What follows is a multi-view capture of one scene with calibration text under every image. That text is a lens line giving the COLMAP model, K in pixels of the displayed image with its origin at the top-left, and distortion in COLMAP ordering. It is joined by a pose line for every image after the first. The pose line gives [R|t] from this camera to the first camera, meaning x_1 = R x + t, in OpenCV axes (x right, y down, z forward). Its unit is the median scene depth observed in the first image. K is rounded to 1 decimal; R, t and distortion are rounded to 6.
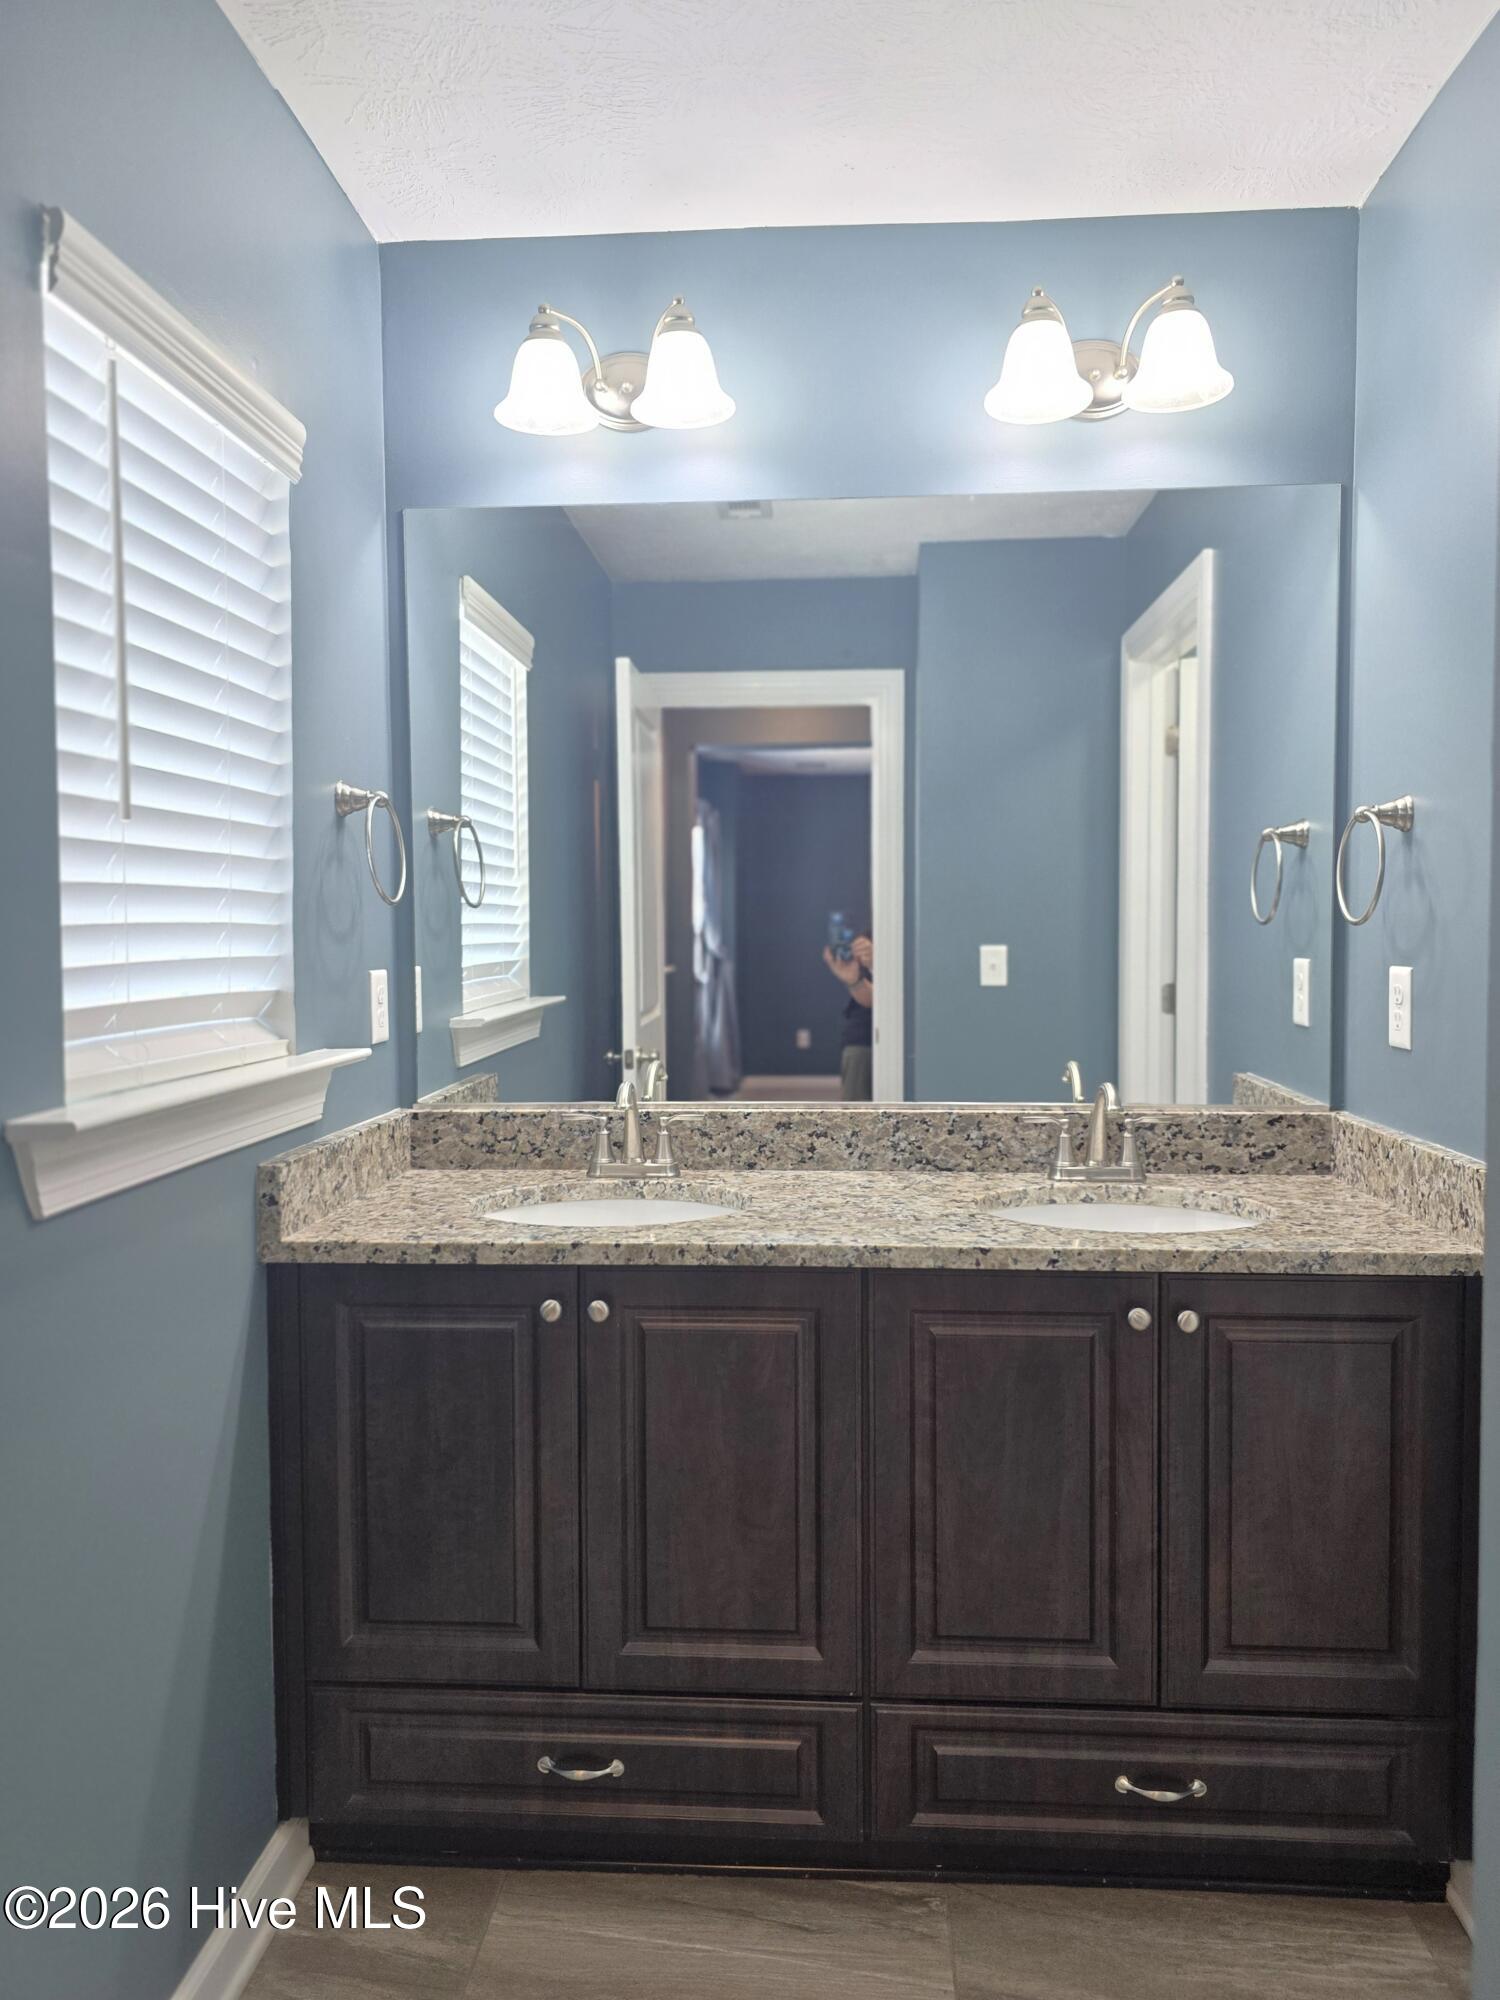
lens RADIAL K [[1333.6, 0, 785.1], [0, 1333.6, 956.1], [0, 0, 1]] dist [0.115842, -0.098825]
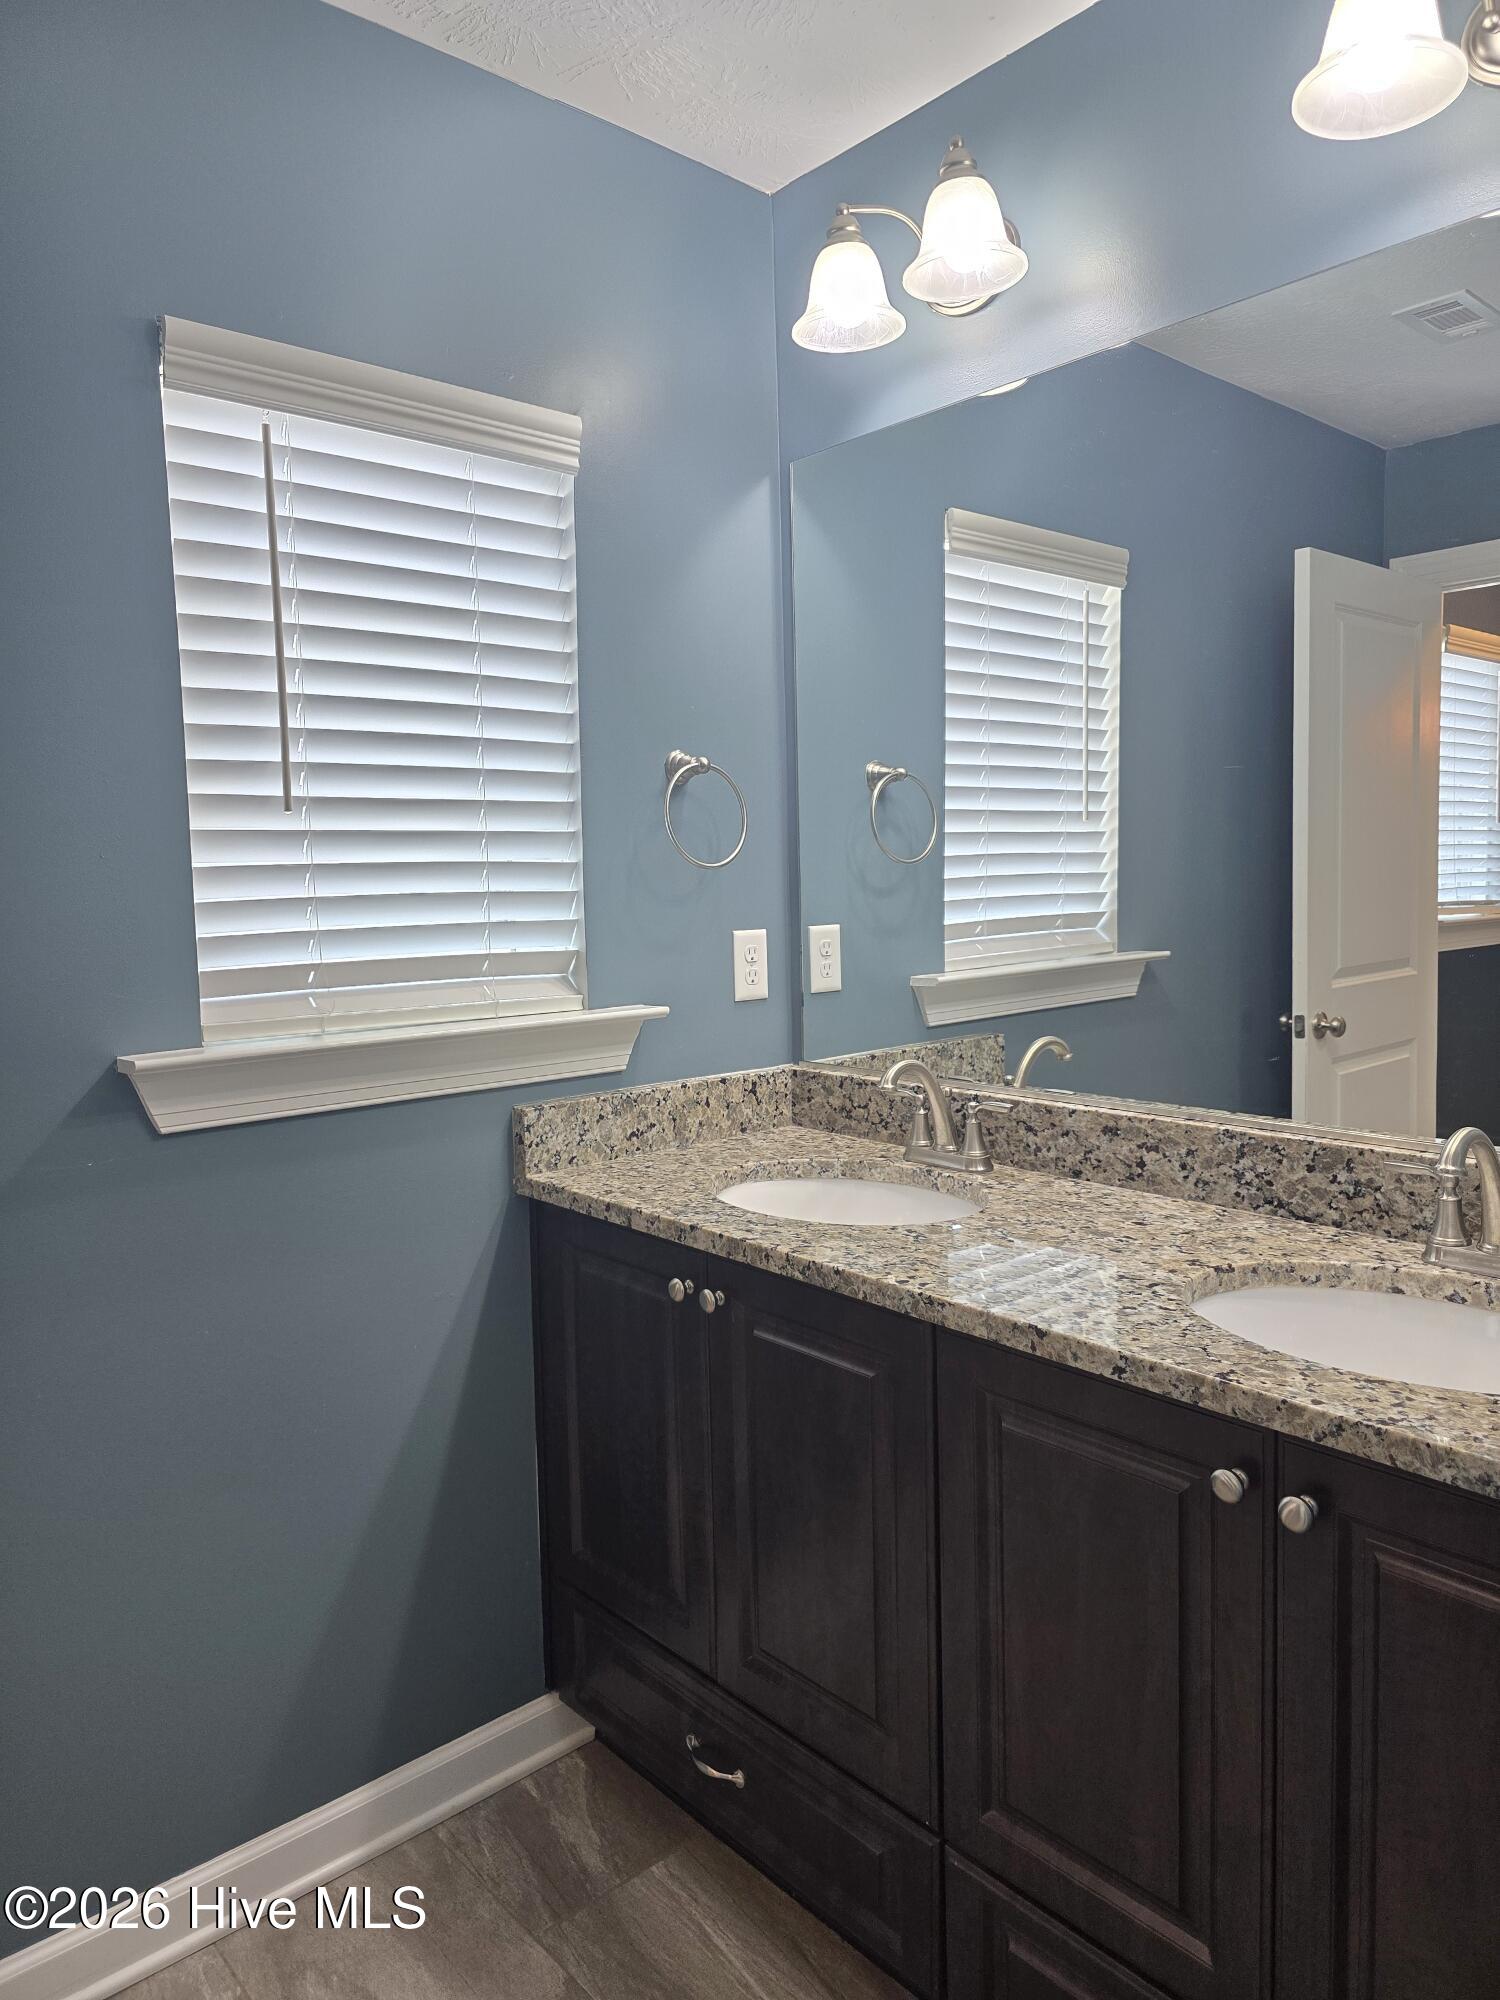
lens RADIAL K [[1333.6, 0, 785.1], [0, 1333.6, 956.1], [0, 0, 1]] dist [0.115842, -0.098825]
pose [[0.721082, 0.034128, -0.692009, 0.505542], [0.002229, 0.998667, 0.051574, -0.026136], [0.692846, -0.038732, 0.720045, 0.334840]]
